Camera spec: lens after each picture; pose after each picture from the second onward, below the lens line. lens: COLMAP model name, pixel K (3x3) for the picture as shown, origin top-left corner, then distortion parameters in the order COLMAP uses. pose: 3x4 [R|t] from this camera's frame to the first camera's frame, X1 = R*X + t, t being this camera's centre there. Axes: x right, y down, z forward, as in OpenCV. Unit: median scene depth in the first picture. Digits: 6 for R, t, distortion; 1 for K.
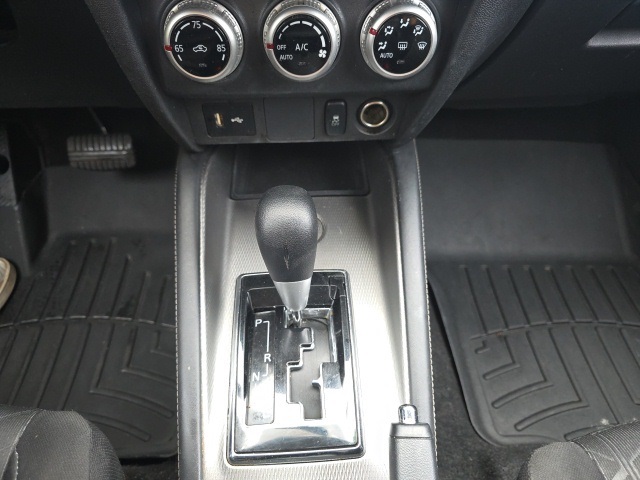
lens RADIAL K [[435.6, 0, 323.1], [0, 435.6, 237.7], [0, 0, 1]] dist [0.039014, -0.024177]
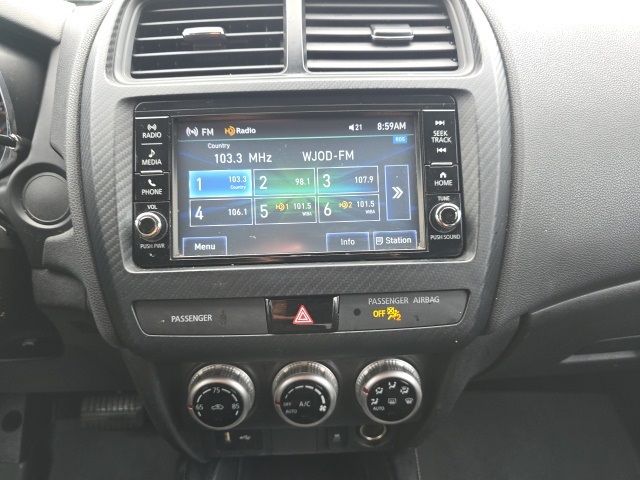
lens RADIAL K [[435.6, 0, 316.9], [0, 435.6, 241.1], [0, 0, 1]] dist [0.039014, -0.024177]
pose [[0.999550, -0.016128, -0.025298, 0.019008], [0.004840, 0.918866, -0.394541, -0.369034], [0.029608, 0.394241, 0.918530, -0.228522]]
